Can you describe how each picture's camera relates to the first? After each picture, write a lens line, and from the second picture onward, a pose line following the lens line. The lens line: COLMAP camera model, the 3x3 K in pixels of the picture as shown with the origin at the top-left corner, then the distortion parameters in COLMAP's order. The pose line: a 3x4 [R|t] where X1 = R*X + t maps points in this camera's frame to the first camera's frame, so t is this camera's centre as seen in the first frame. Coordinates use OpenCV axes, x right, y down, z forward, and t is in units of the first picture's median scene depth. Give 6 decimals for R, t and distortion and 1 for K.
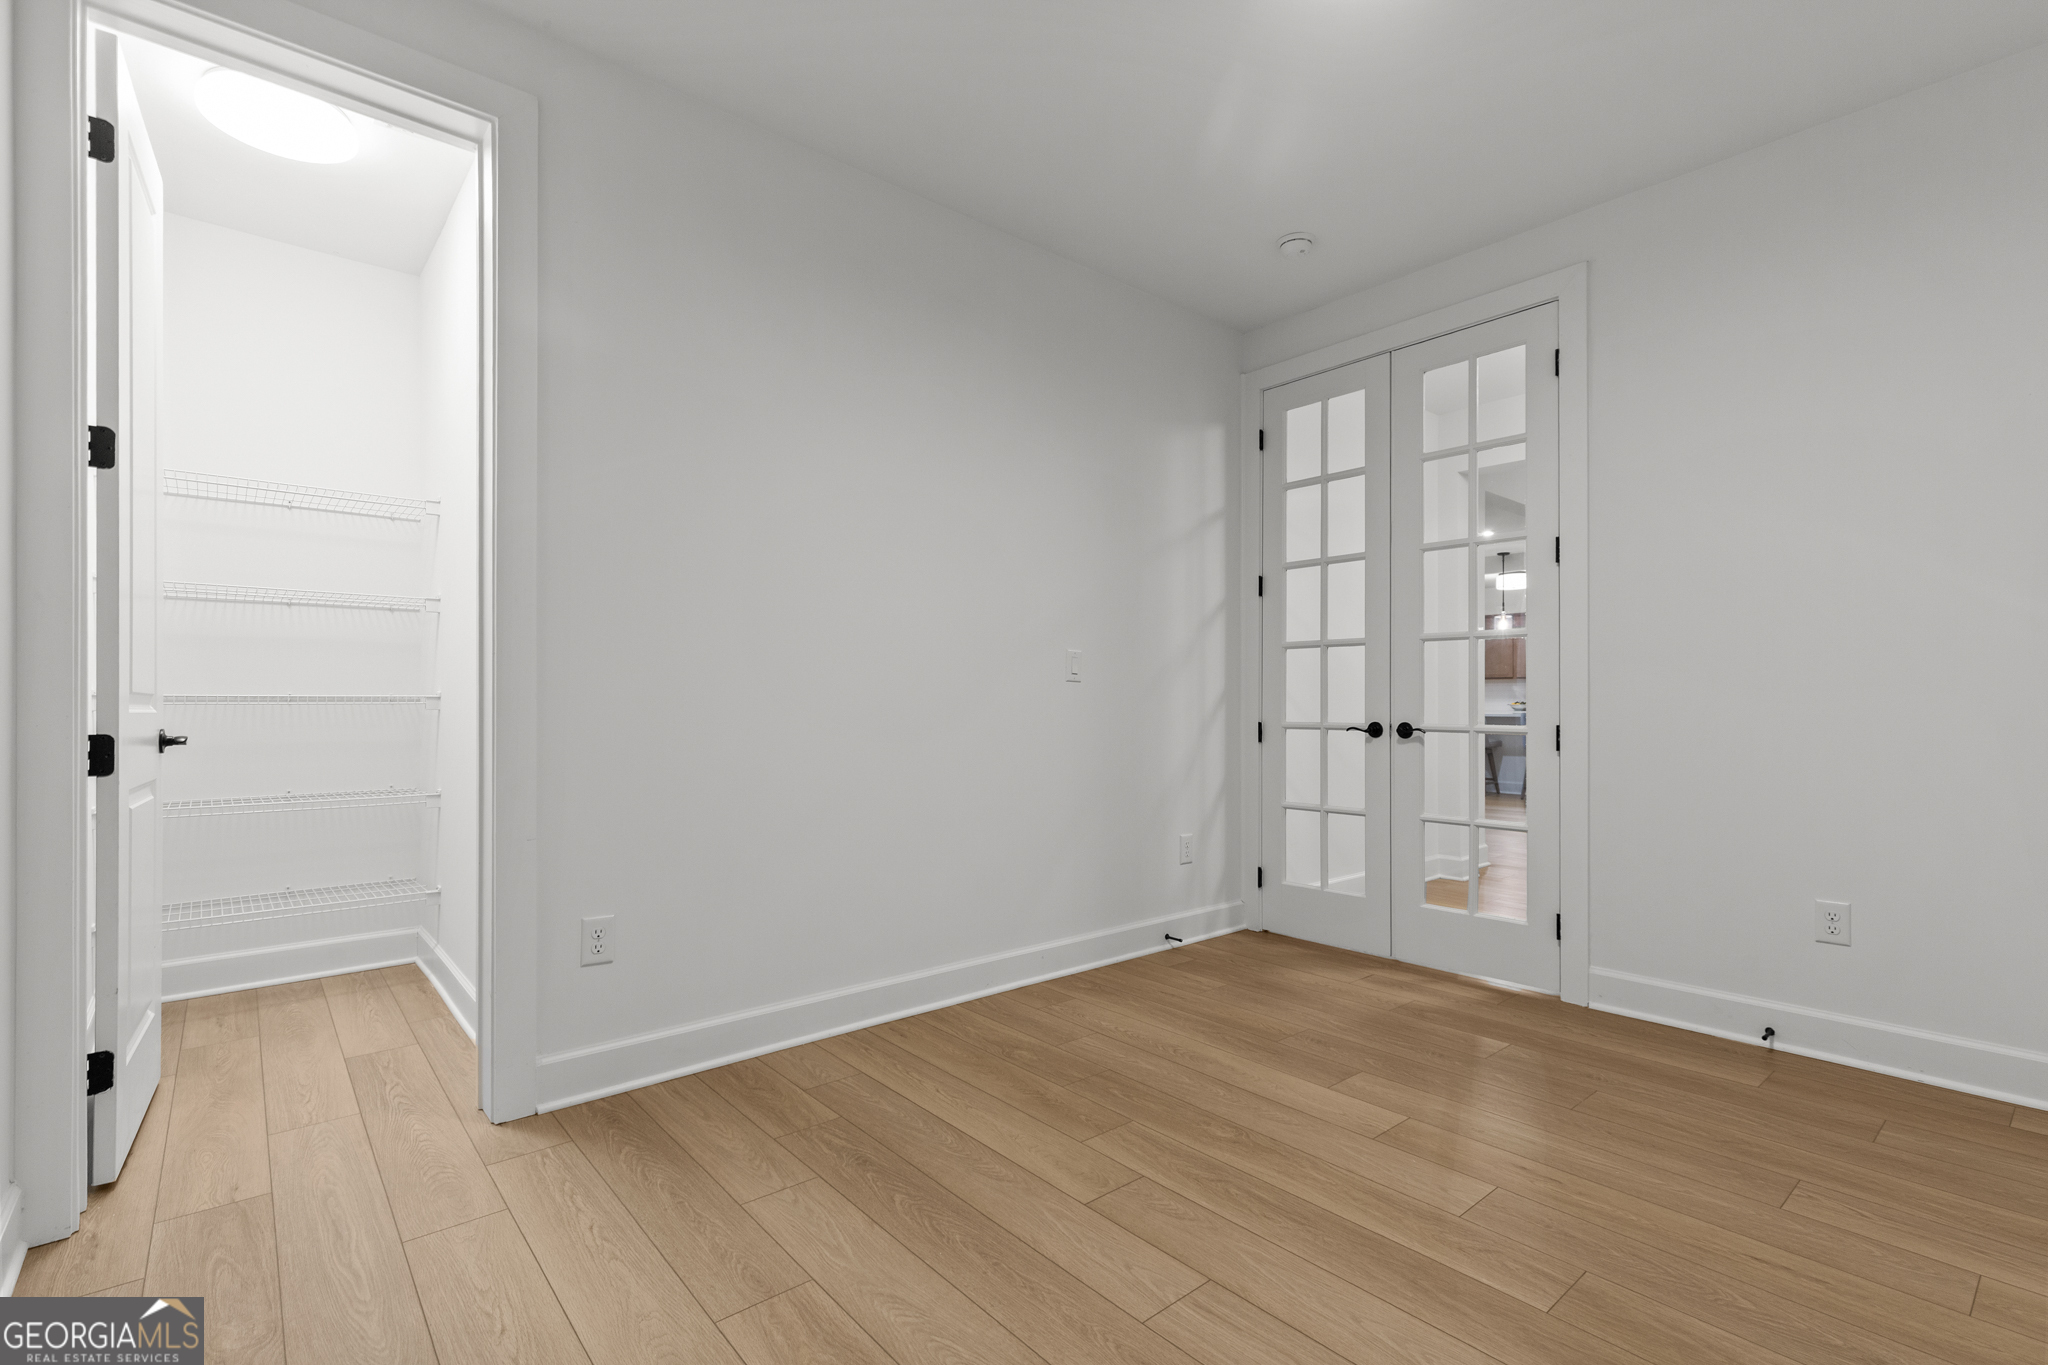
lens RADIAL K [[925.6, 0, 1038.6], [0, 925.6, 675.8], [0, 0, 1]] dist [0.006158, -0.000034]
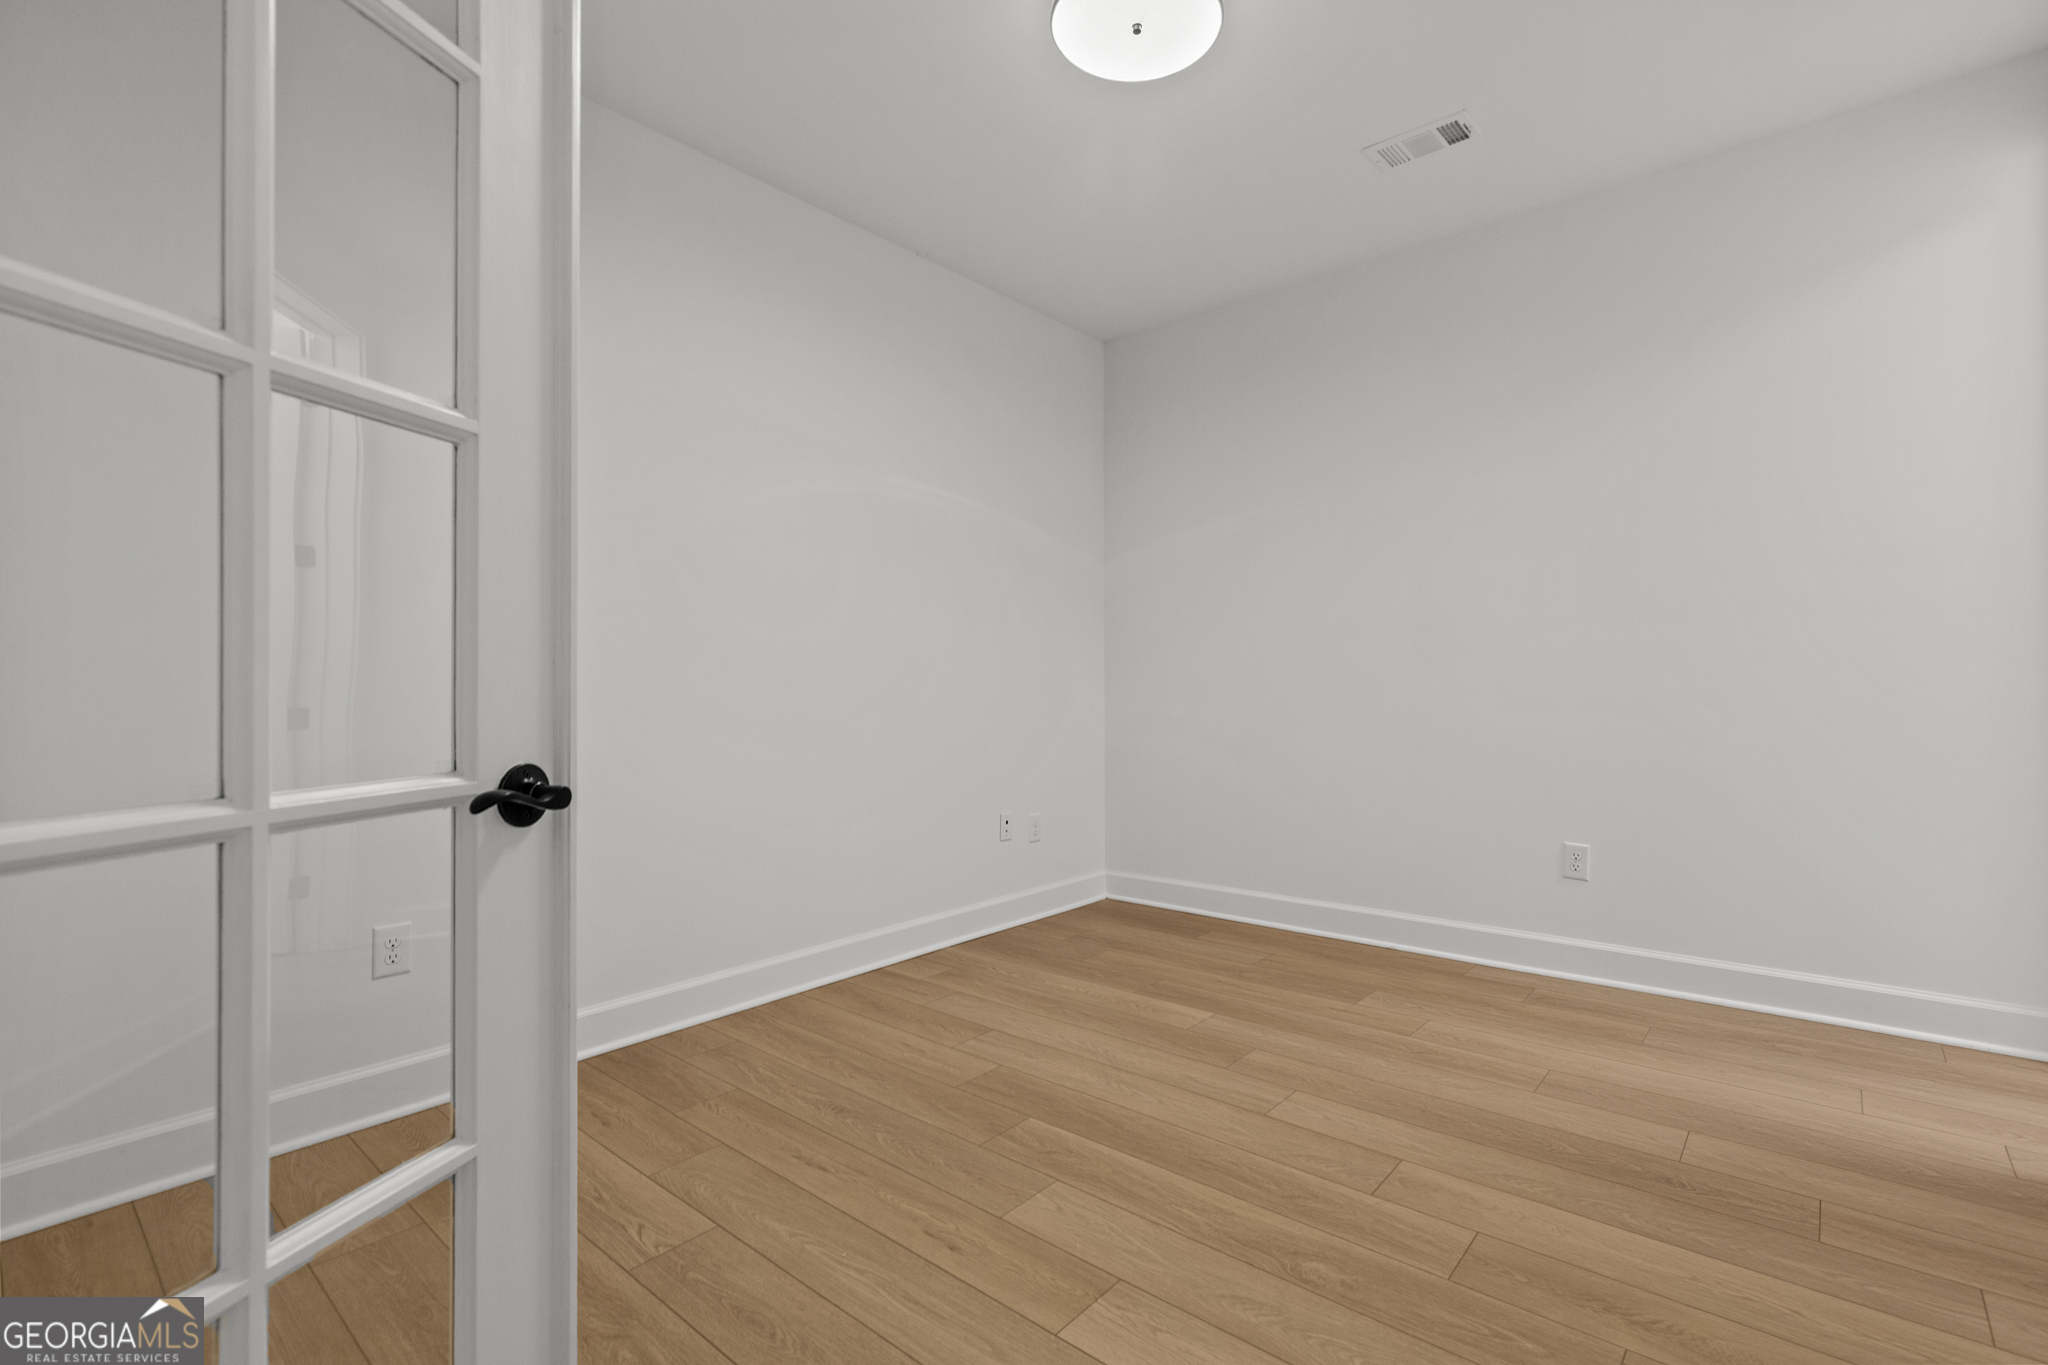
lens RADIAL K [[925.6, 0, 1038.6], [0, 925.6, 675.8], [0, 0, 1]] dist [0.006158, -0.000034]
pose [[-0.988104, 0.009539, -0.153492, 0.587498], [0.015665, 0.999126, -0.038748, 0.053868], [0.152988, -0.040692, -0.987390, 1.913464]]
